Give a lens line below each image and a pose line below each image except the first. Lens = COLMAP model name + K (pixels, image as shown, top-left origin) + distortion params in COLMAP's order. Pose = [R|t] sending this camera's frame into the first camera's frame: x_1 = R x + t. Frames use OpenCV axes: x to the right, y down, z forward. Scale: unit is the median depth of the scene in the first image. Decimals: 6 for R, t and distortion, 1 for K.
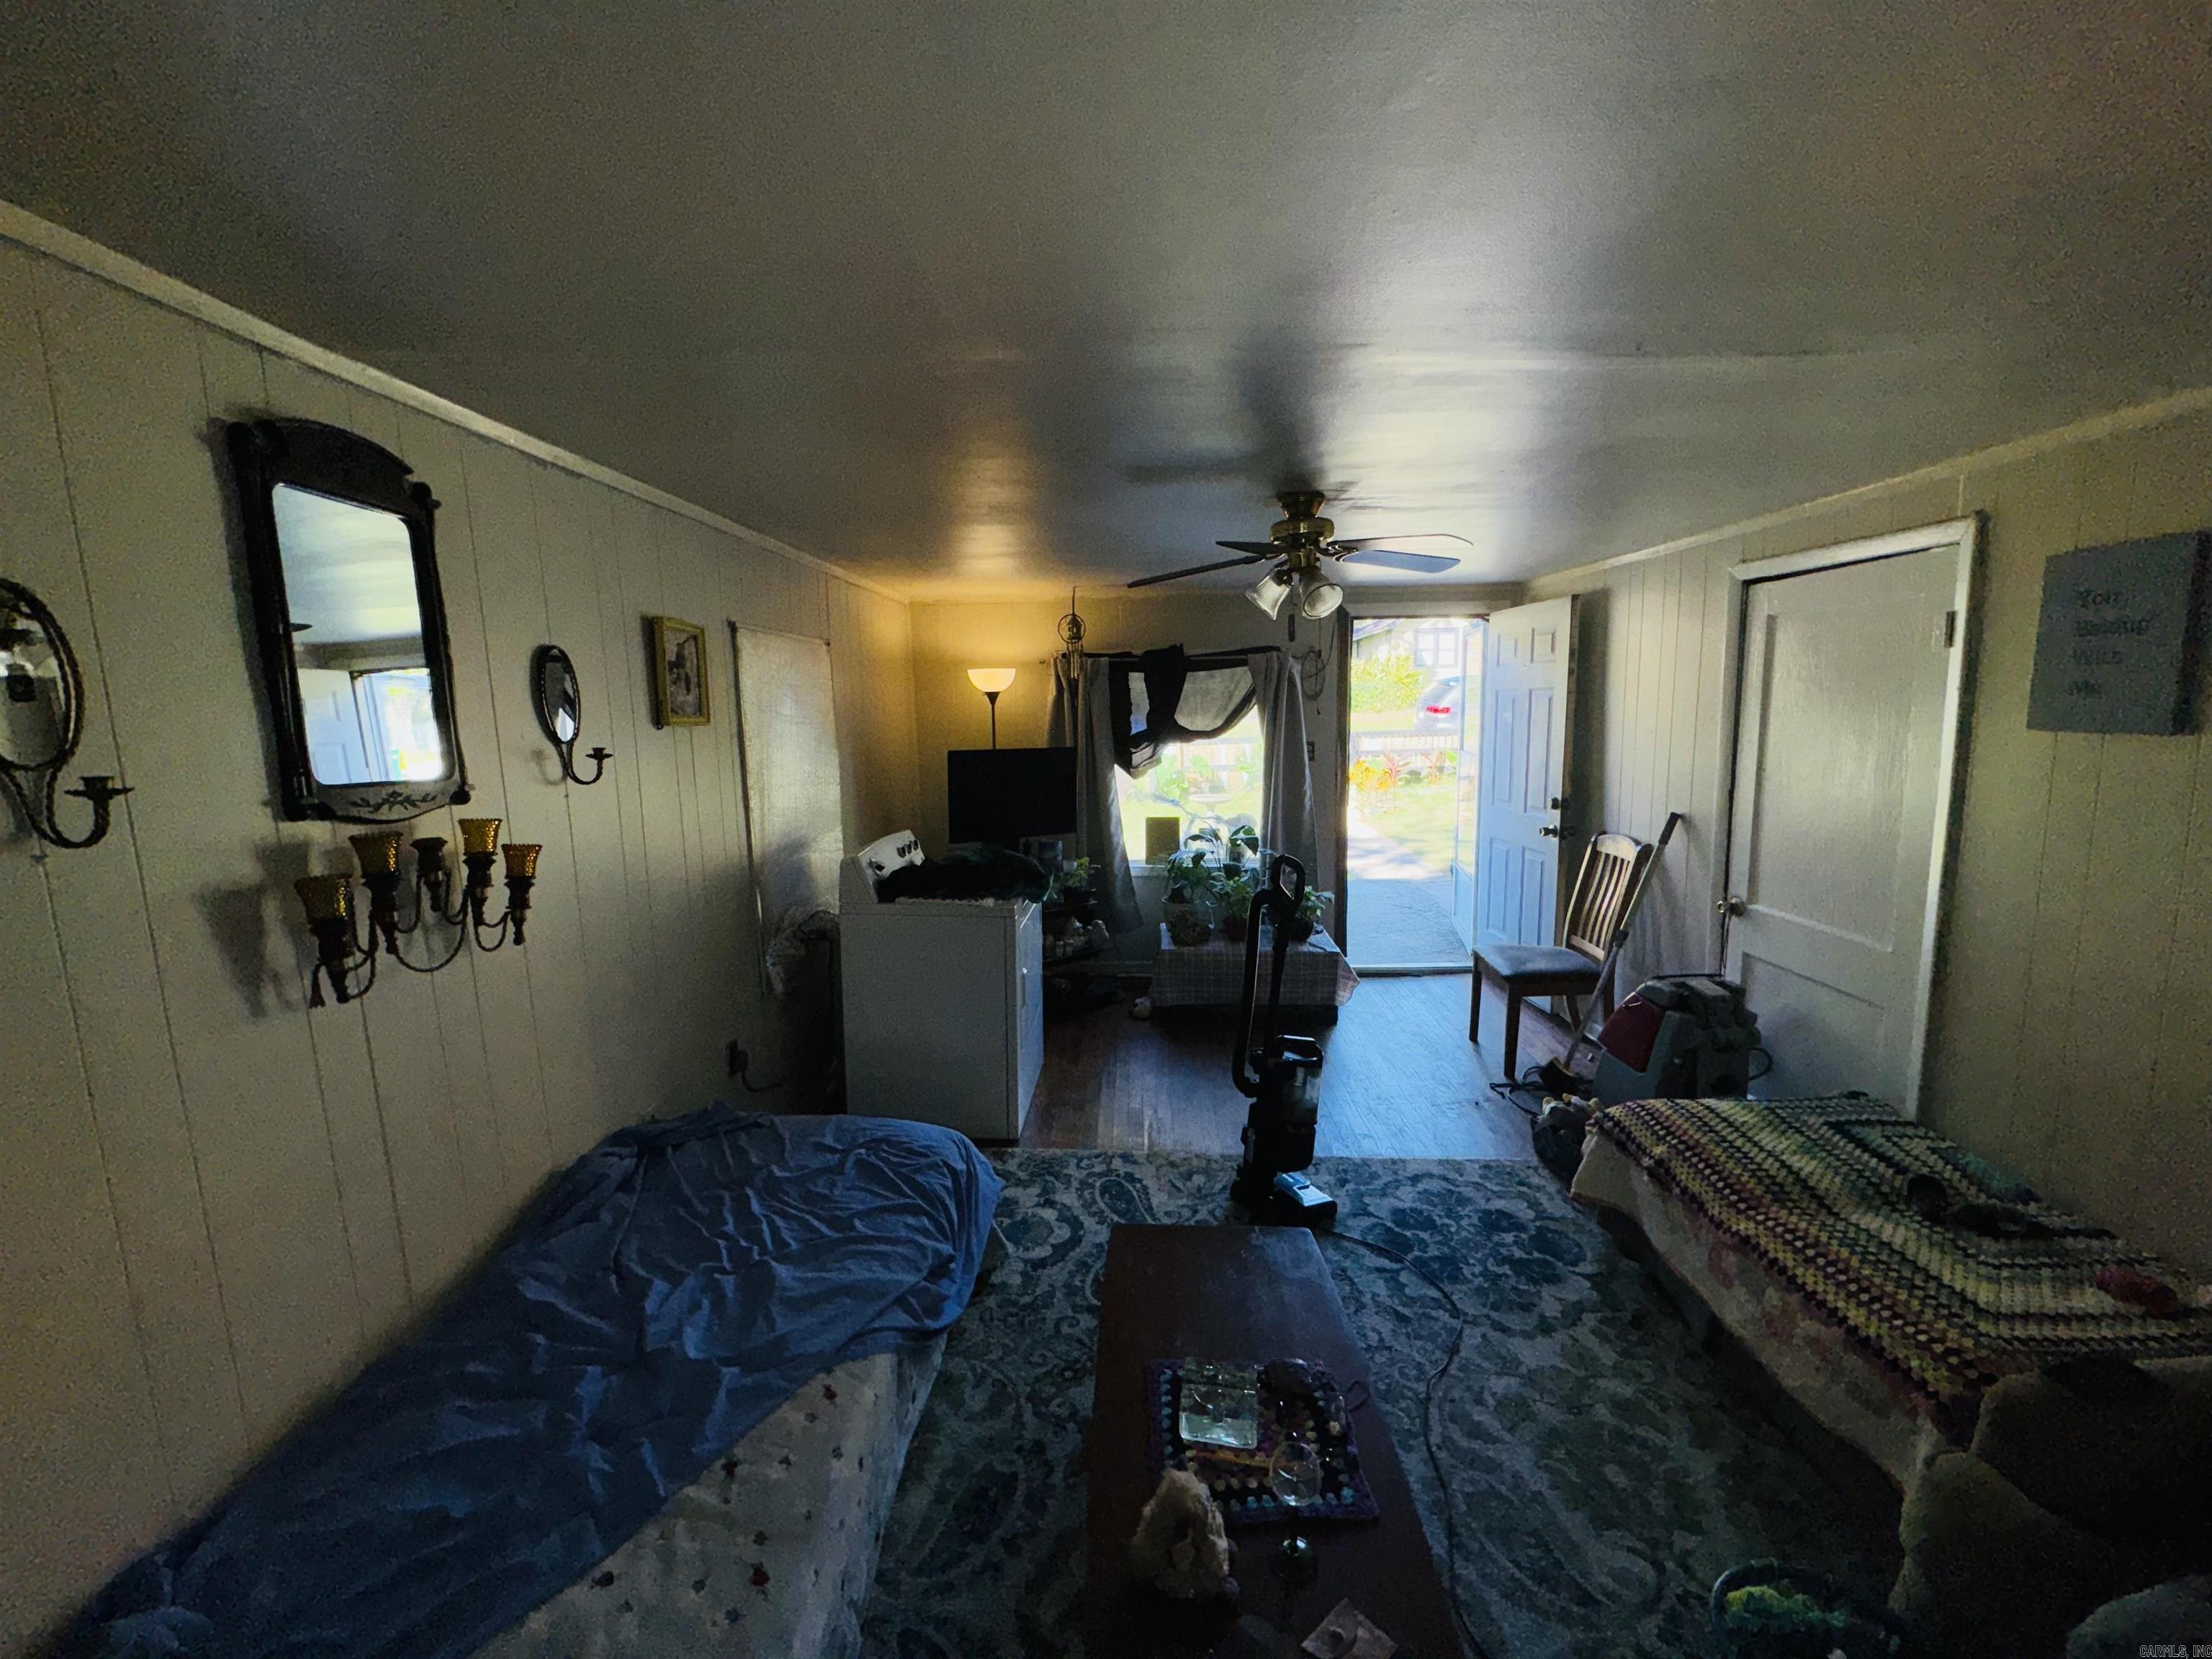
lens RADIAL K [[881.9, 0, 1104.6], [0, 881.9, 831.2], [0, 0, 1]] dist [-0.001113, -0.000034]
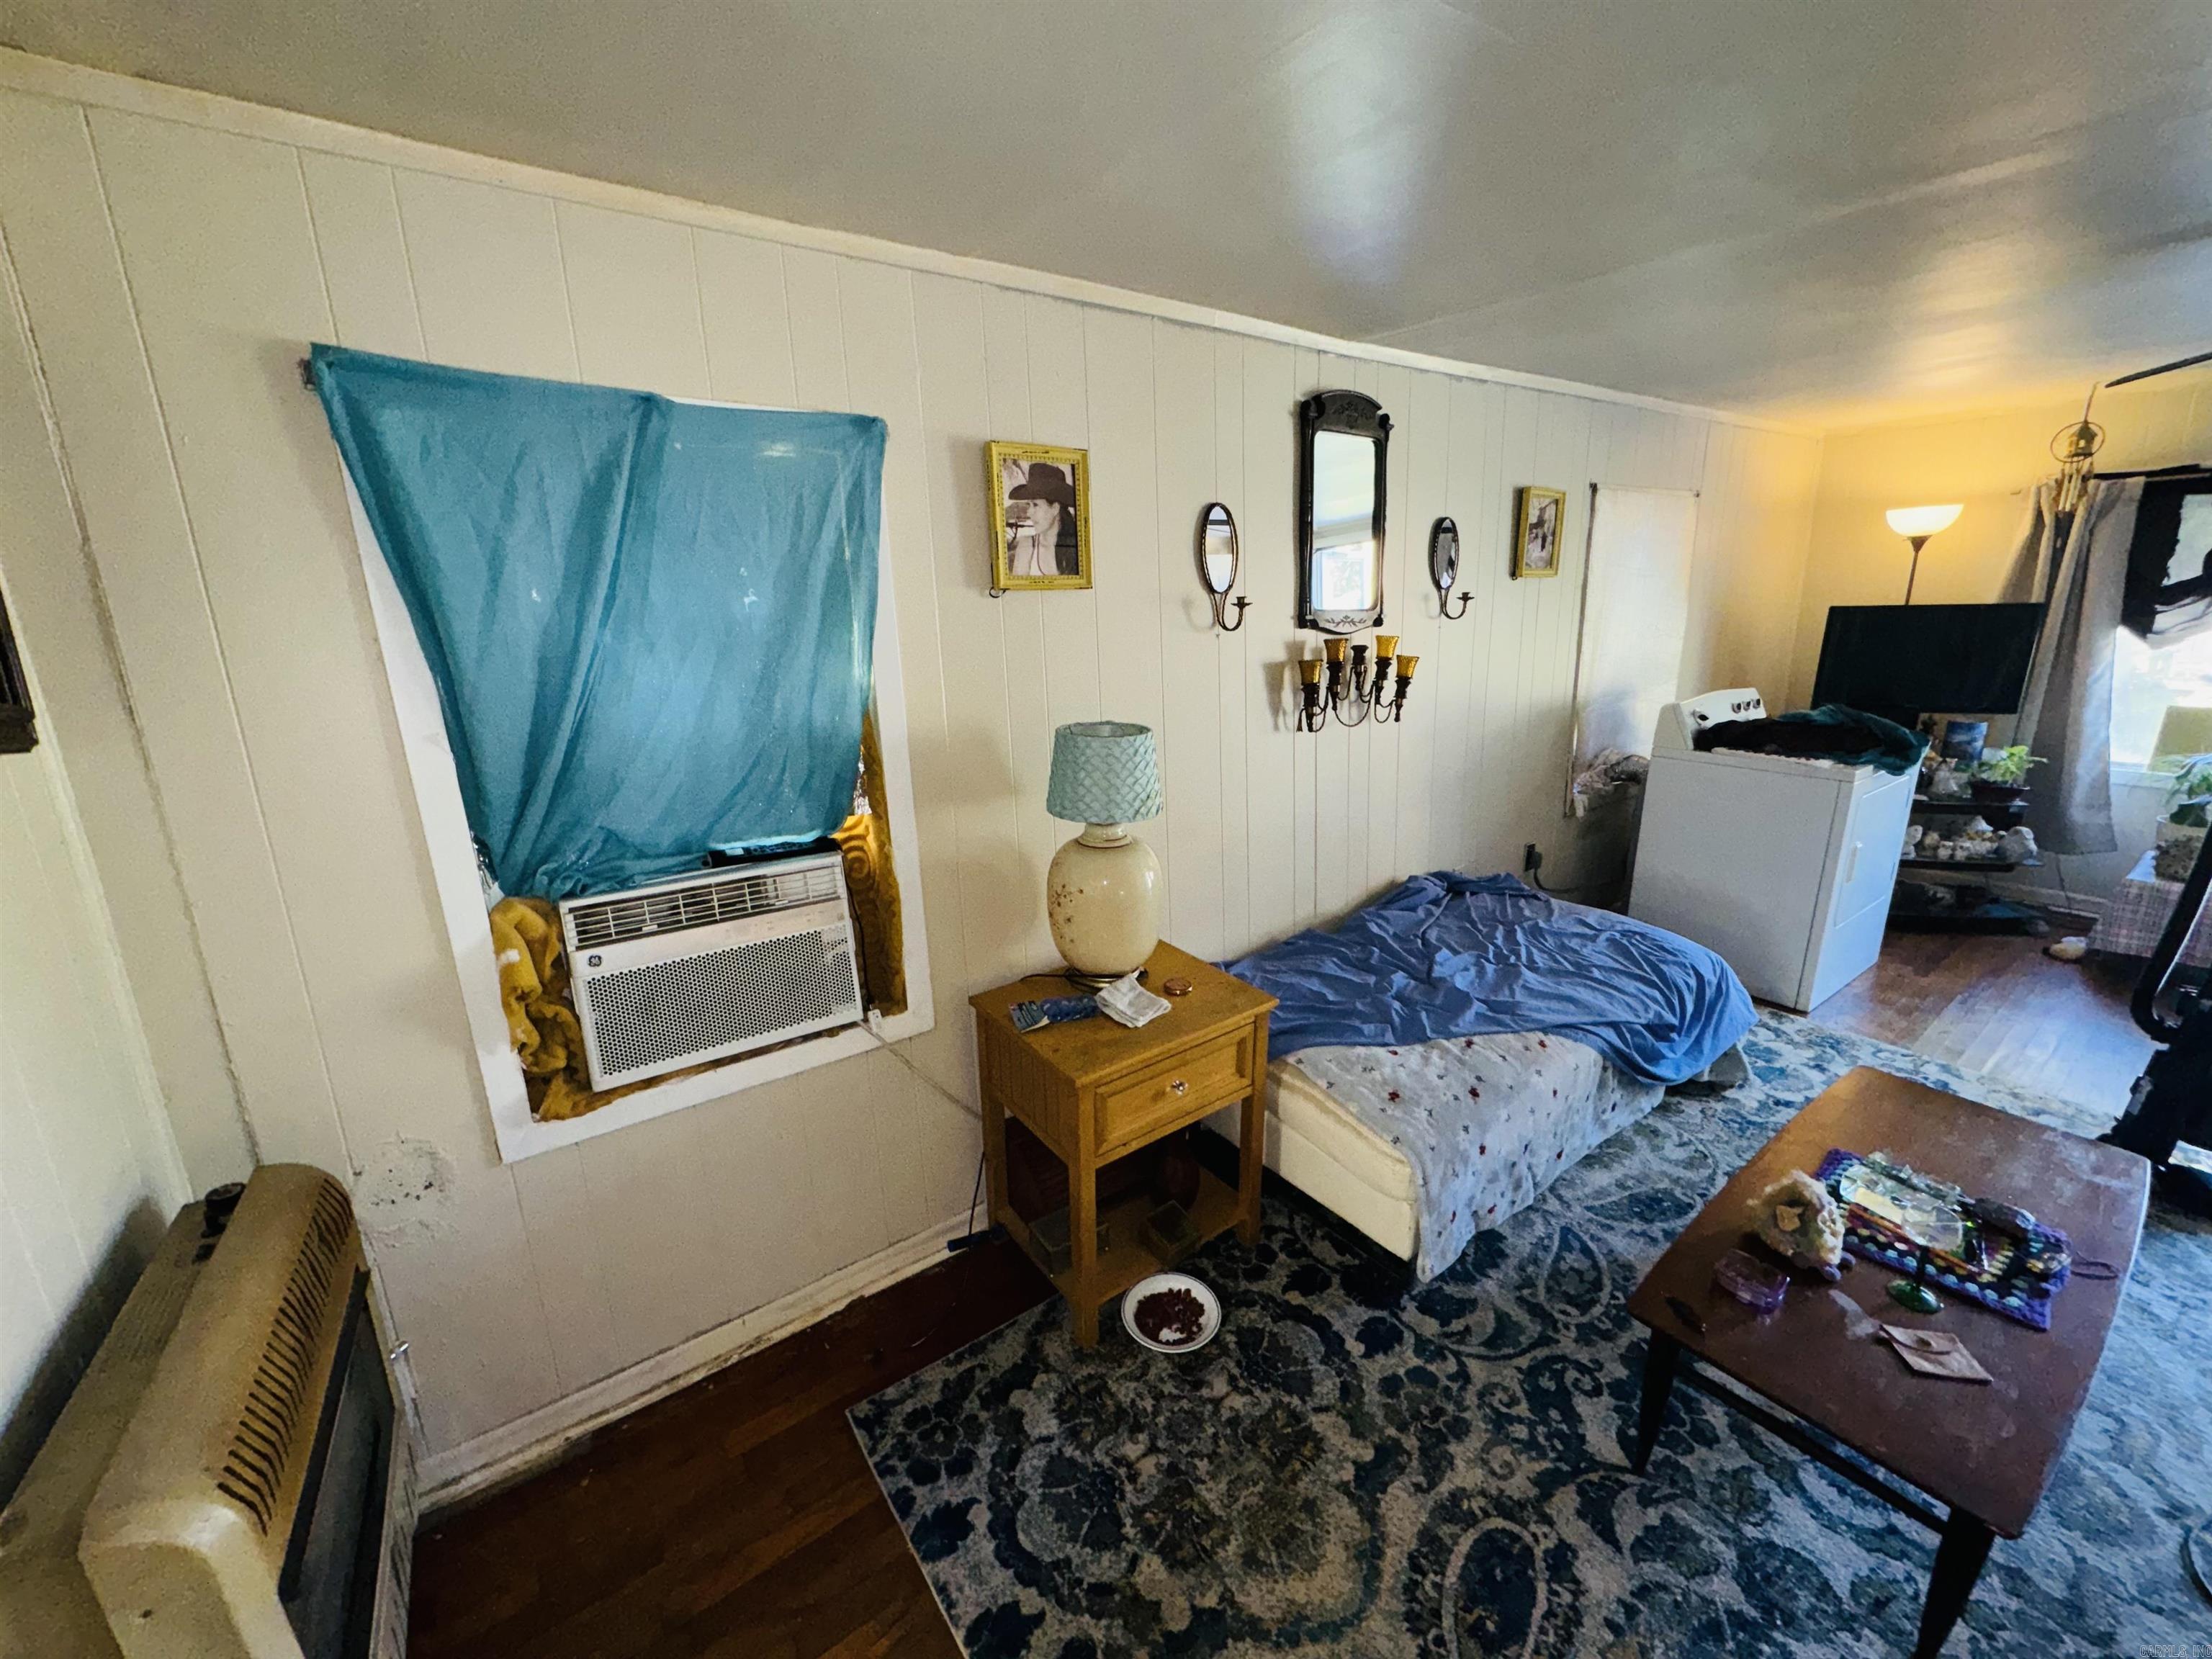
lens RADIAL K [[881.9, 0, 1104.6], [0, 881.9, 831.2], [0, 0, 1]] dist [-0.001113, -0.000034]
pose [[0.618115, 0.192994, -0.762028, 0.217859], [-0.083398, 0.980023, 0.180556, 0.076530], [0.781651, -0.048053, 0.621862, -0.345869]]
